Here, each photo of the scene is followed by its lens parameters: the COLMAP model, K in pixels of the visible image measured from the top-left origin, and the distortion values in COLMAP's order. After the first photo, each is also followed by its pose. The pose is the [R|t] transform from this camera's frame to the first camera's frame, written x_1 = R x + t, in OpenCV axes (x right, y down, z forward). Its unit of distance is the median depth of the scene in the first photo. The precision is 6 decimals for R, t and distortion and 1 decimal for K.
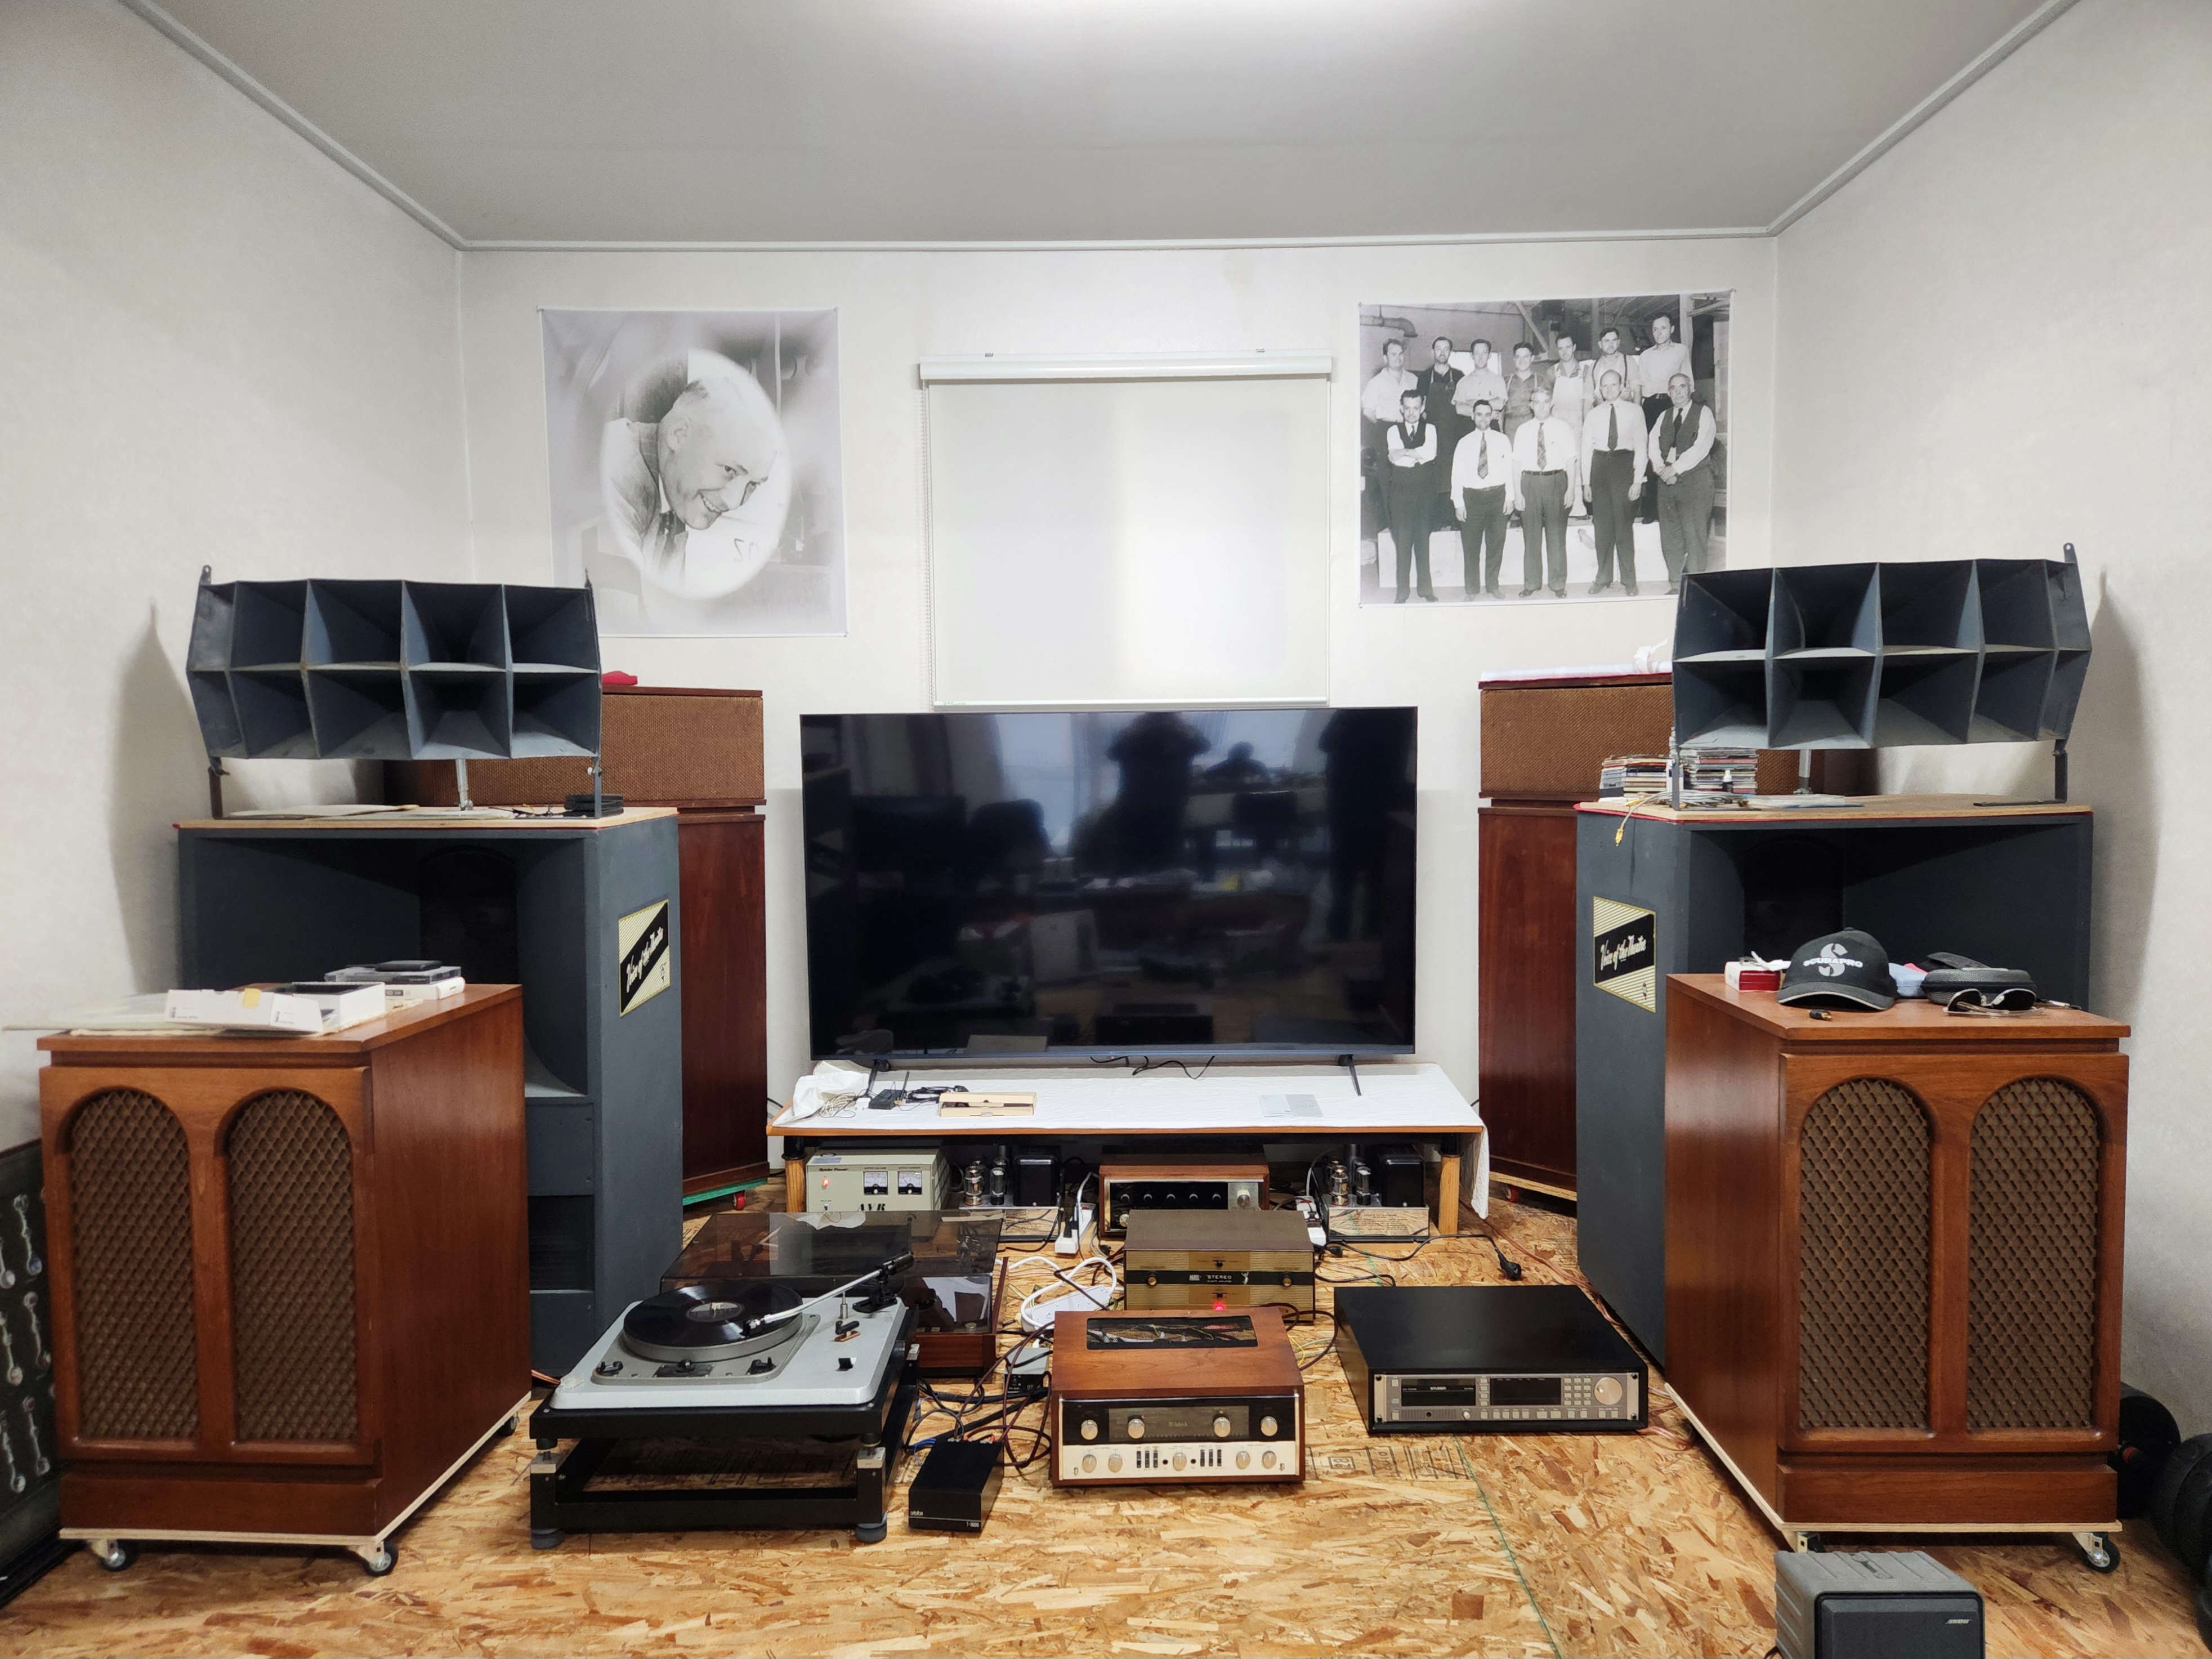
lens RADIAL K [[1473.0, 0, 1127.7], [0, 1473.0, 833.0], [0, 0, 1]] dist [0.080143, -0.066414]
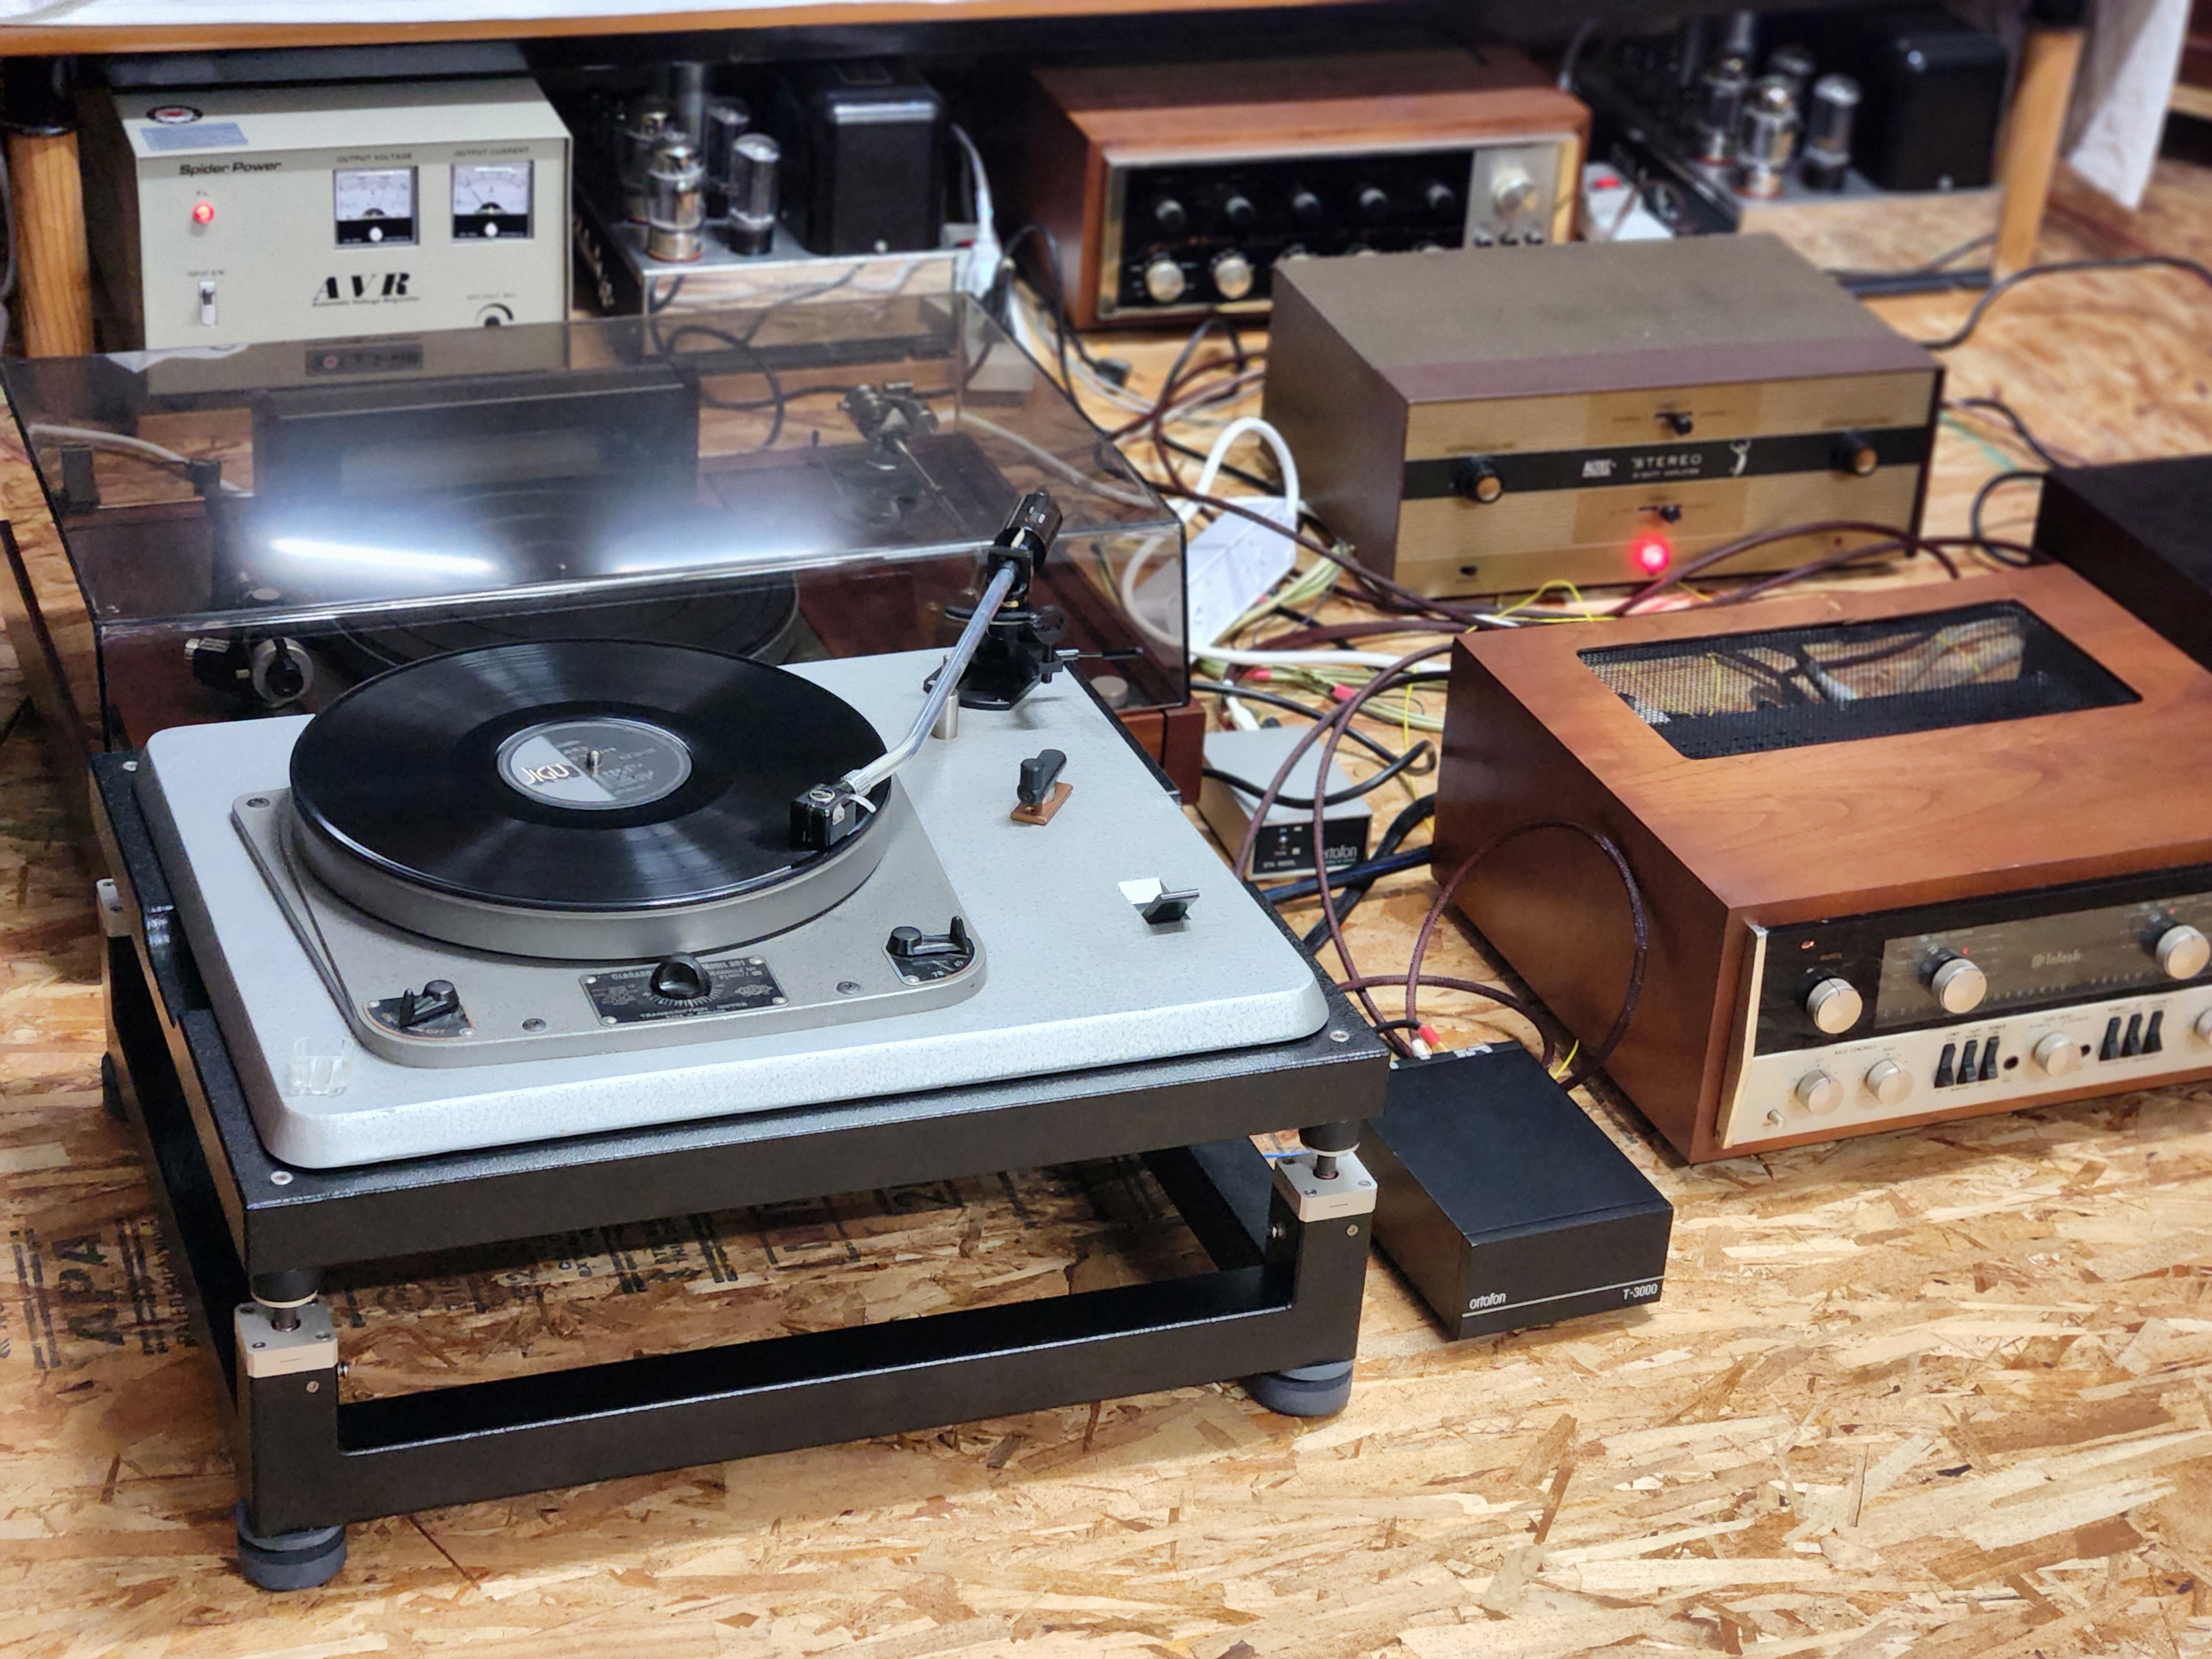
lens RADIAL K [[4238.7, 0, 1087.2], [0, 4238.7, 817.3], [0, 0, 1]] dist [0.034583, 0.000000]
pose [[0.940829, -0.099769, 0.323863, -0.405412], [-0.046495, 0.908640, 0.414985, -0.009168], [-0.335677, -0.405488, 0.850236, 0.248599]]
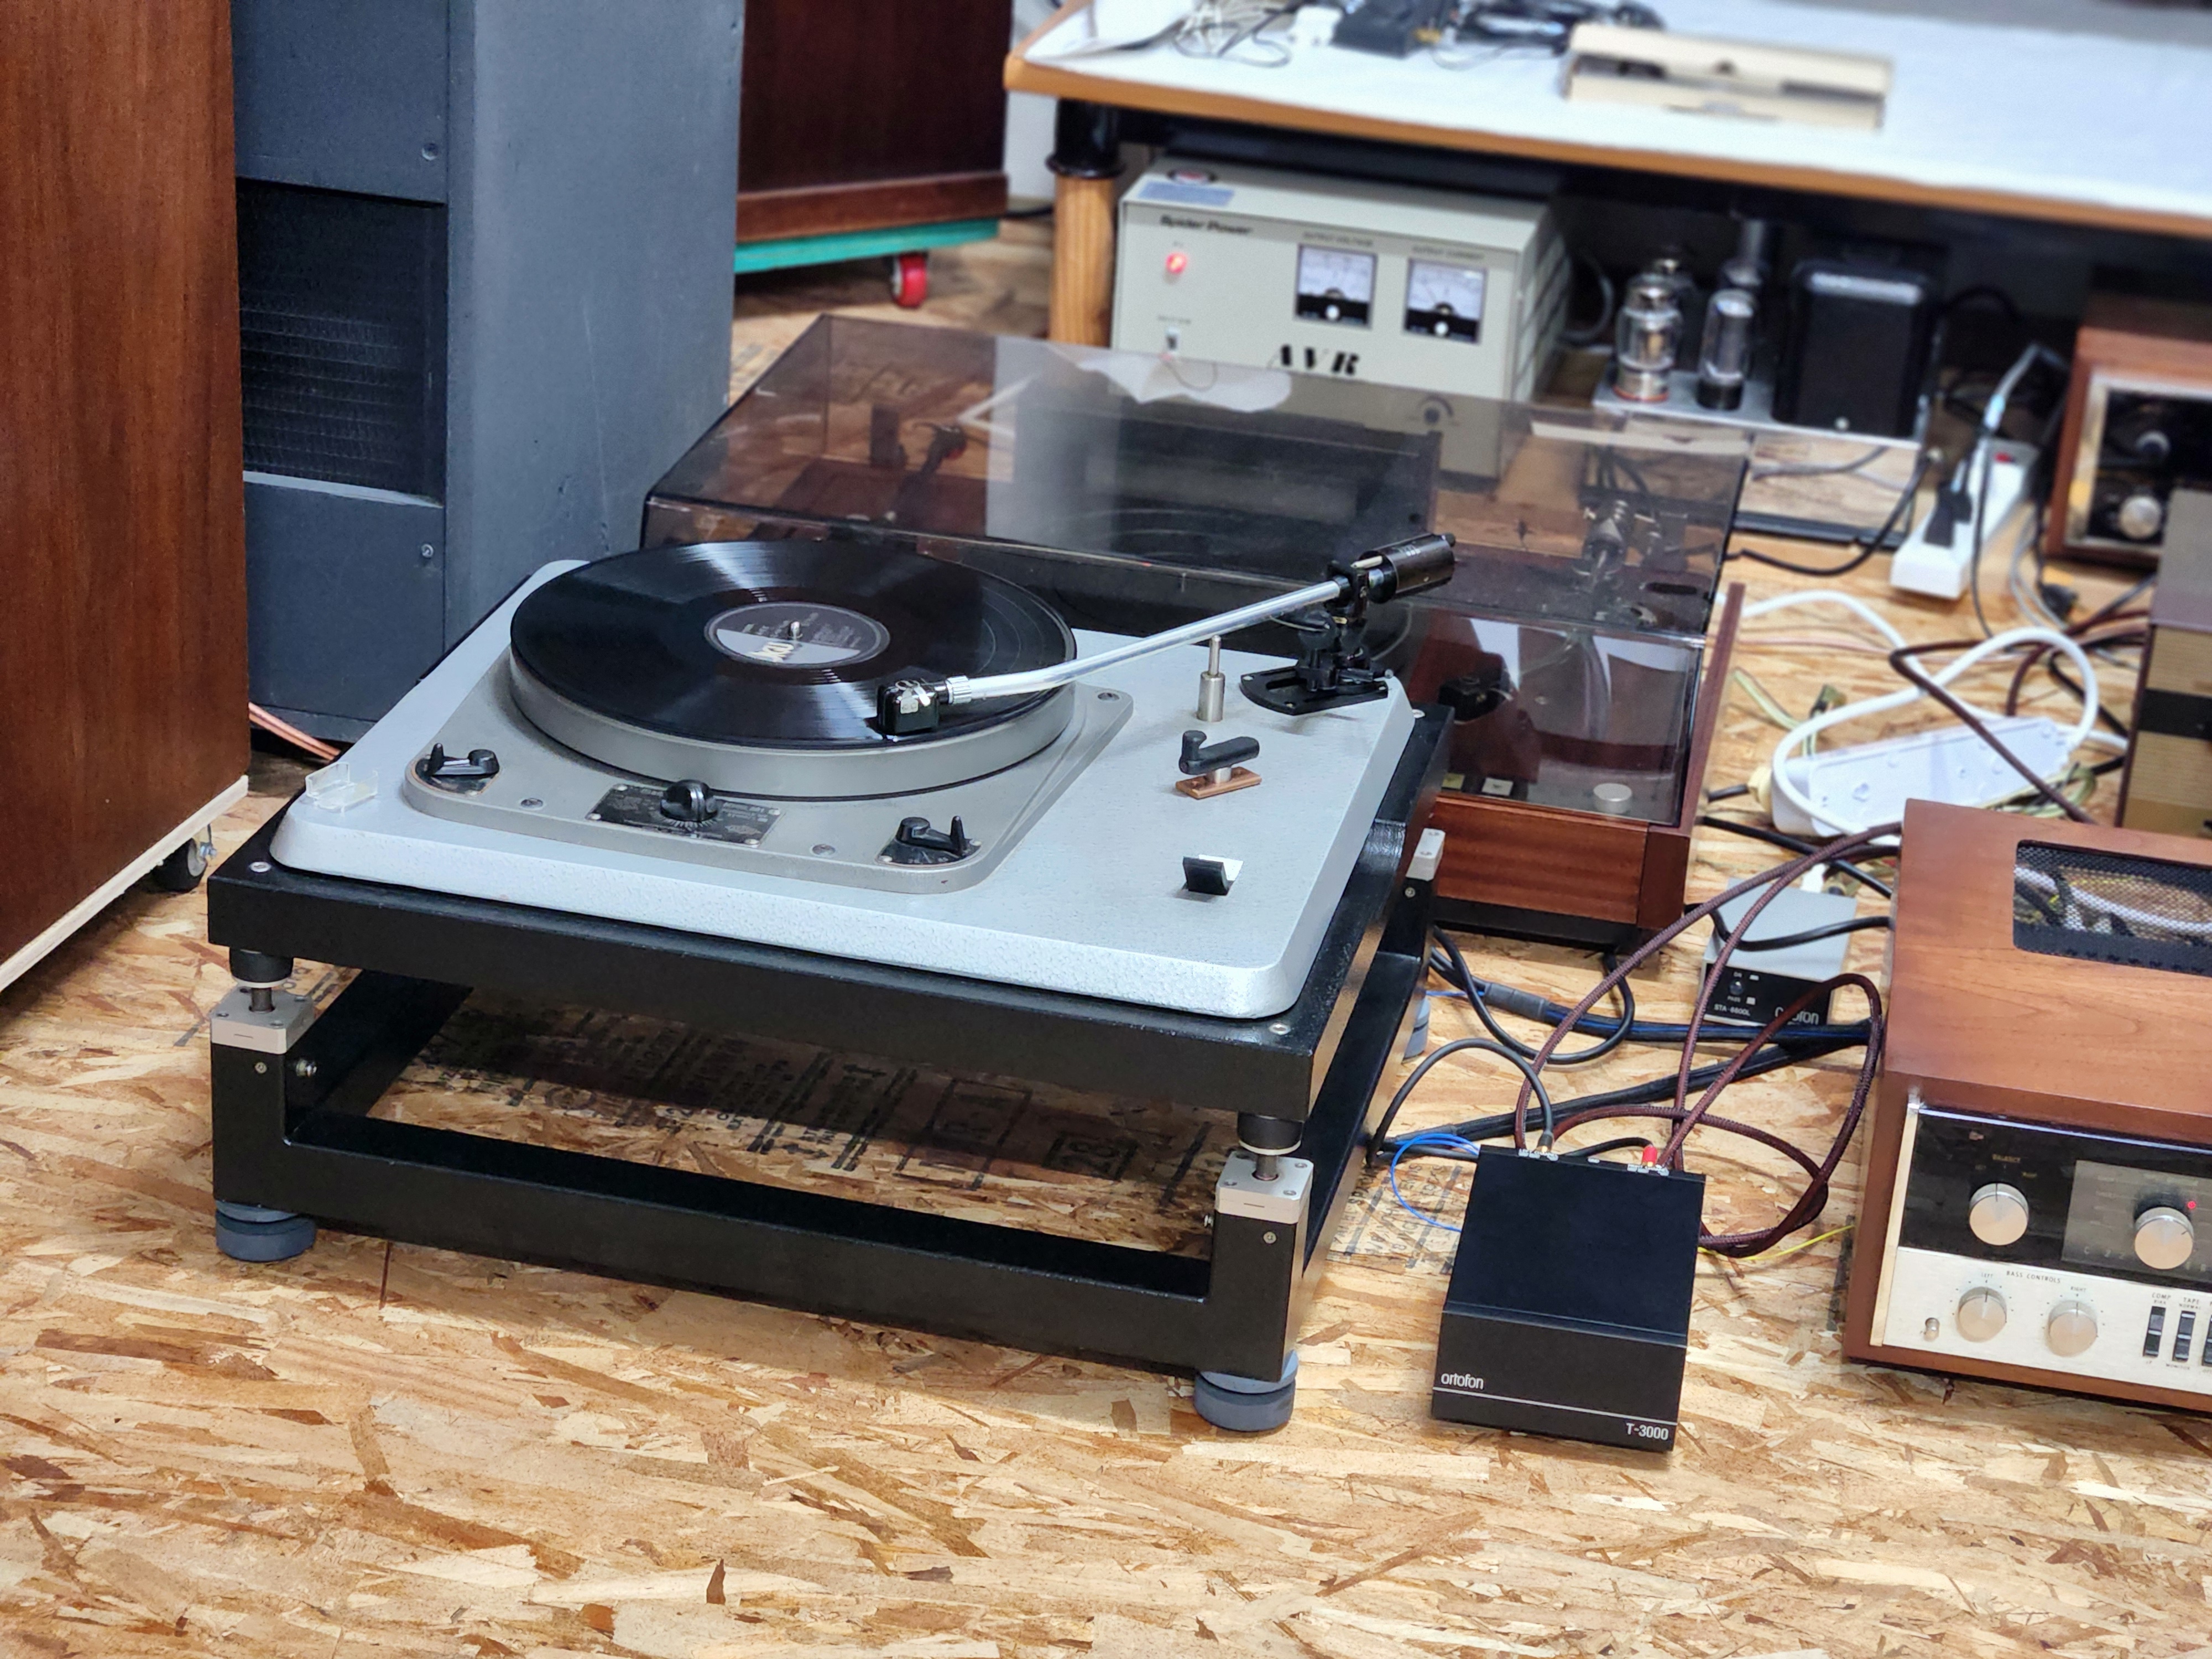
lens RADIAL K [[4238.7, 0, 1140.0], [0, 4238.7, 757.0], [0, 0, 1]] dist [0.034583, 0.000000]
pose [[0.971673, 0.149558, -0.182987, -0.043247], [-0.080110, 0.936884, 0.340340, 0.041008], [0.222338, -0.316040, 0.922326, 0.193783]]
